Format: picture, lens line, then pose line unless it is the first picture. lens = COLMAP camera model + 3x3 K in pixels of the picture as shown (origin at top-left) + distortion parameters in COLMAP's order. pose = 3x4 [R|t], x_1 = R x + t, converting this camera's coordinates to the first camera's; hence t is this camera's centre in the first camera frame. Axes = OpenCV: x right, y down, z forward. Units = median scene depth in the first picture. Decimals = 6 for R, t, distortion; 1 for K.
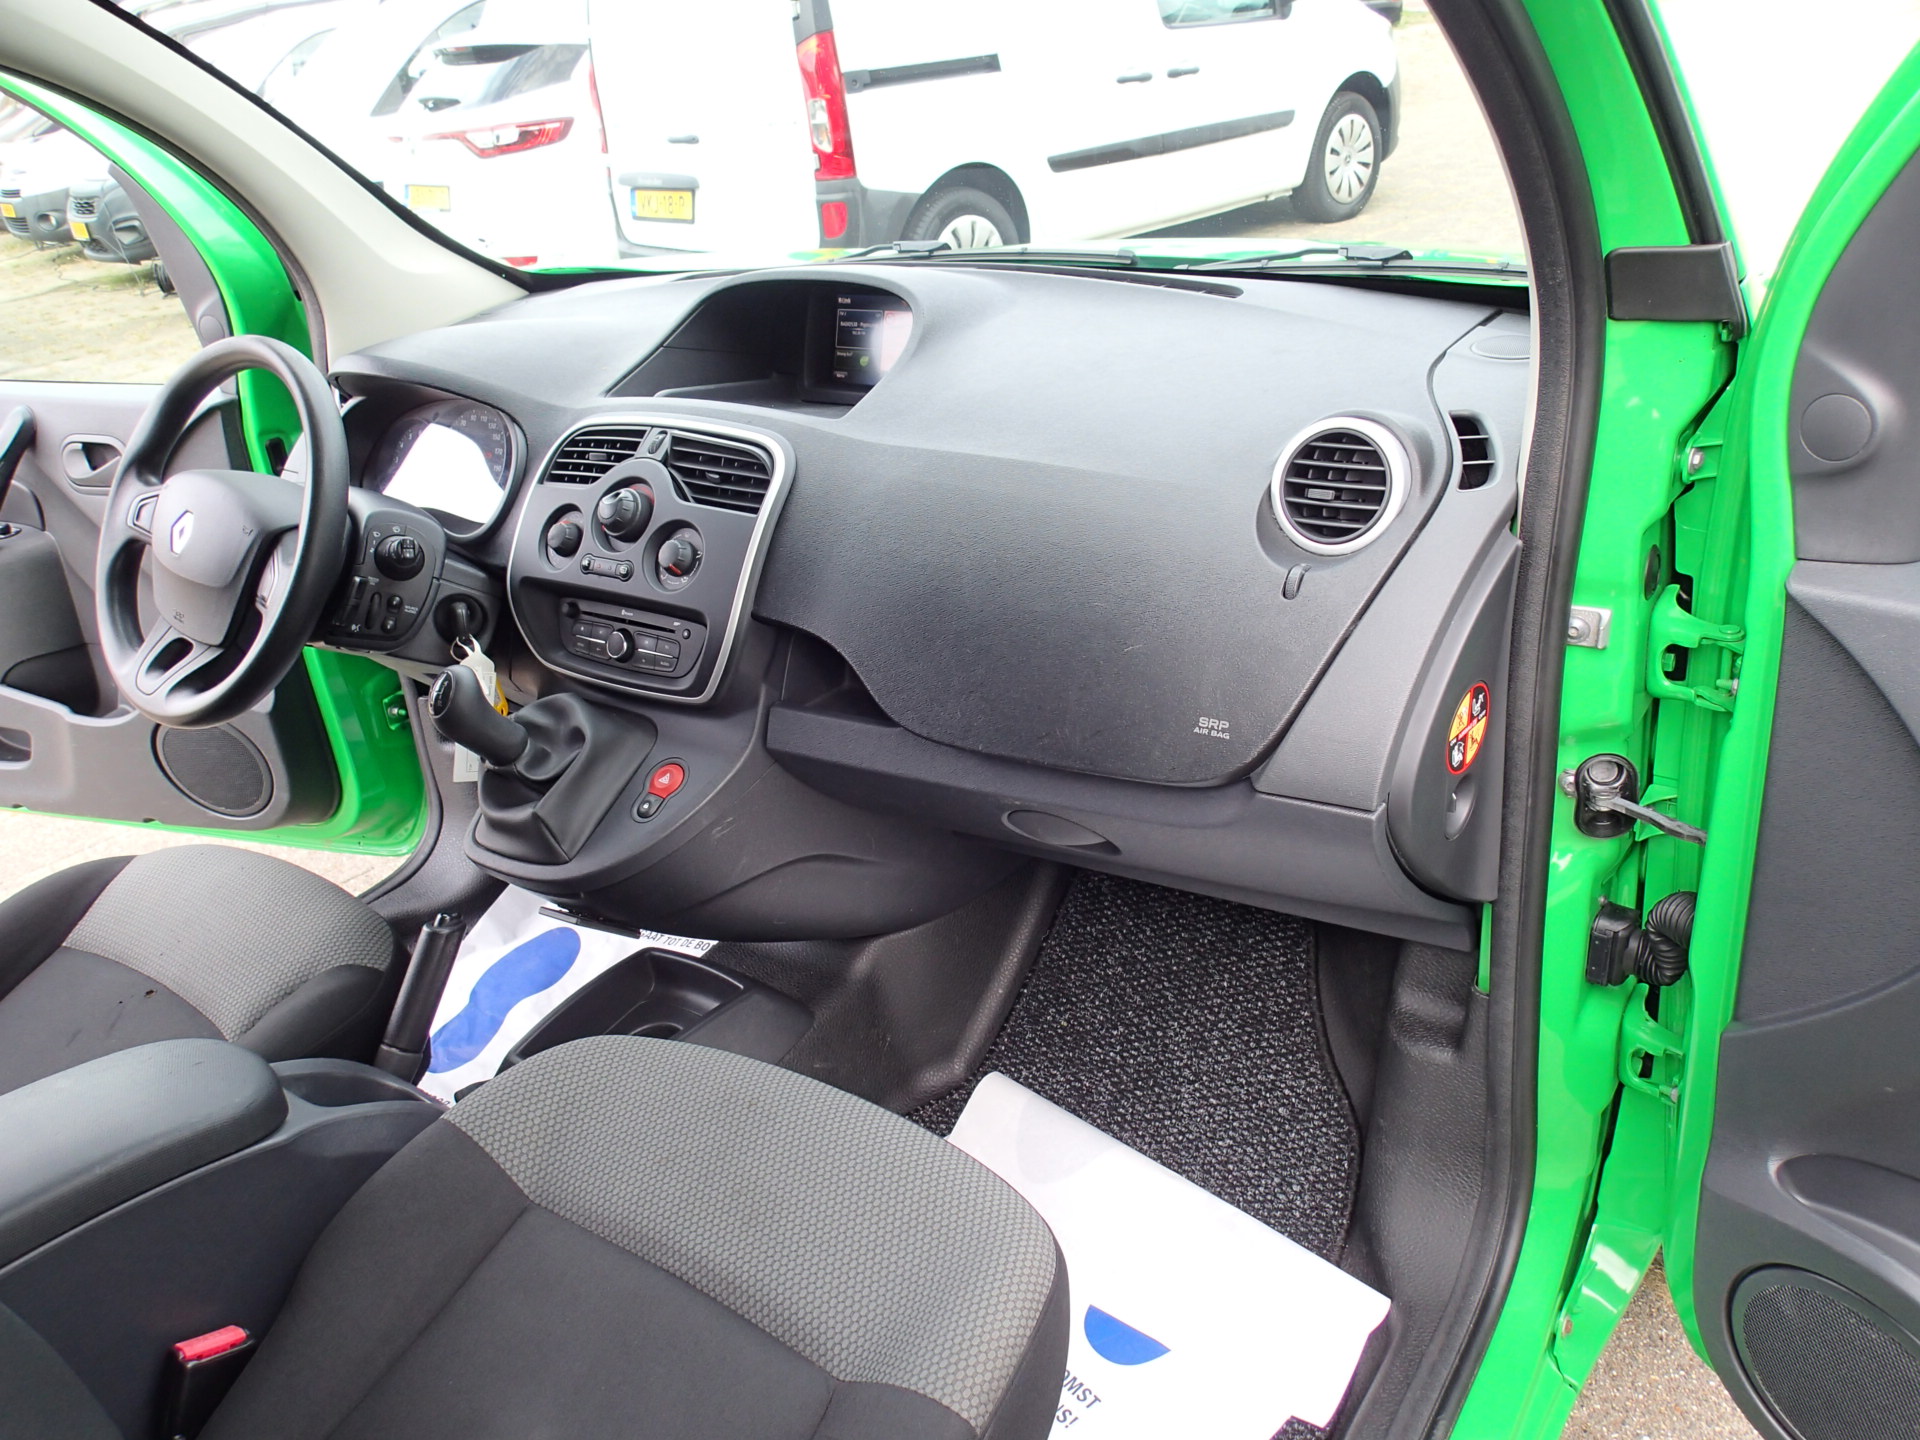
lens RADIAL K [[1391.0, 0, 964.1], [0, 1391.0, 714.4], [0, 0, 1]] dist [0.070611, 0.000852]
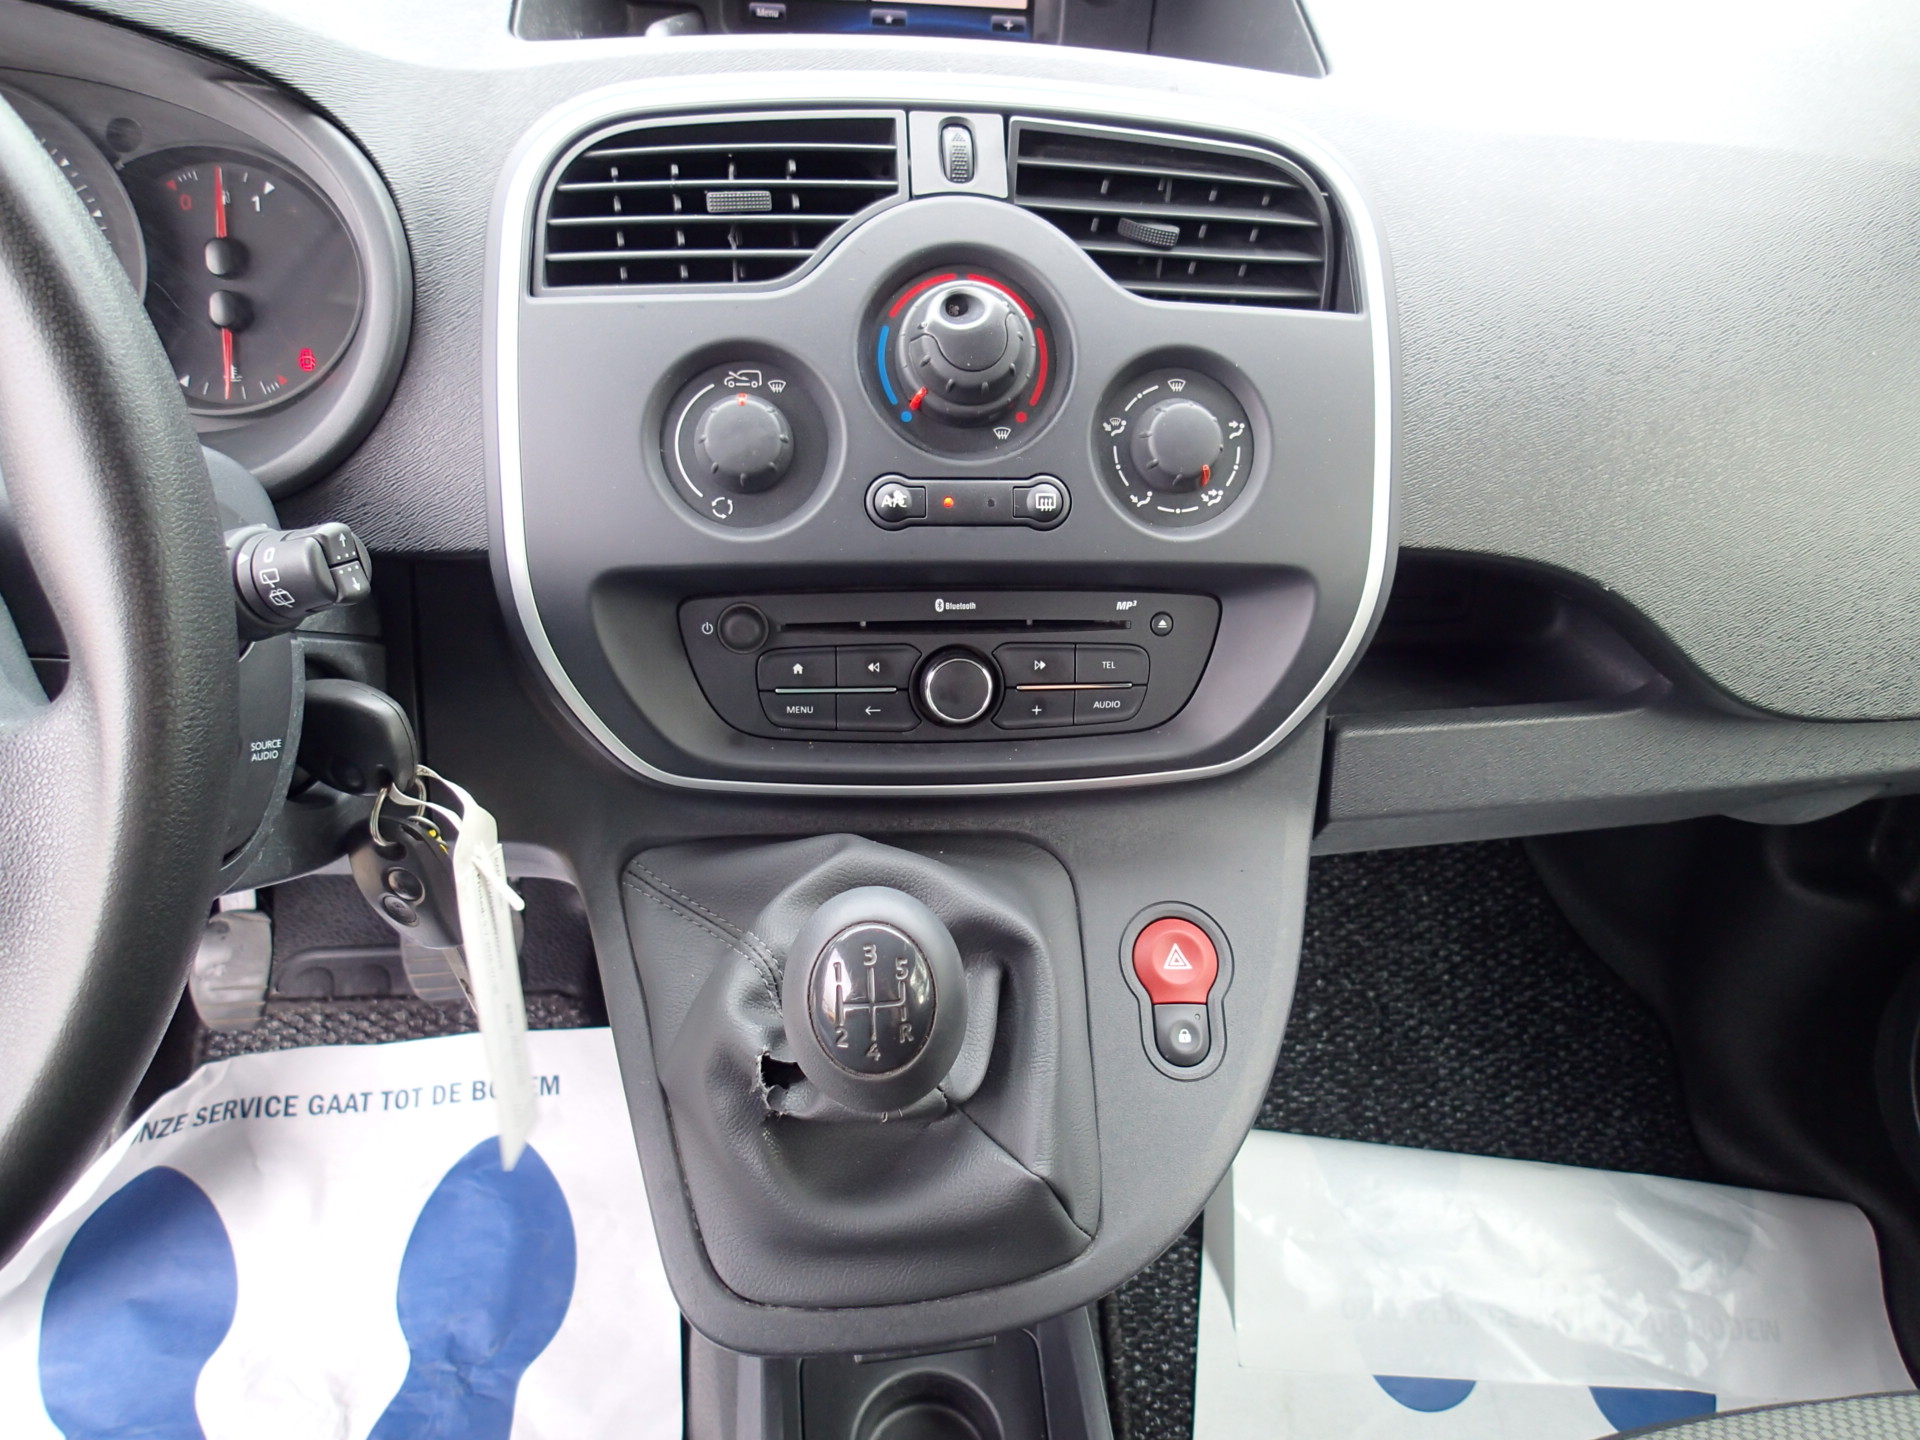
lens RADIAL K [[1415.4, 0, 960.0], [0, 1415.4, 707.8], [0, 0, 1]] dist [0.002809, -0.006976]
pose [[0.741922, -0.276477, 0.610830, -0.464402], [0.163802, 0.958160, 0.234732, -0.130871], [-0.650170, -0.074097, 0.756167, 0.656194]]
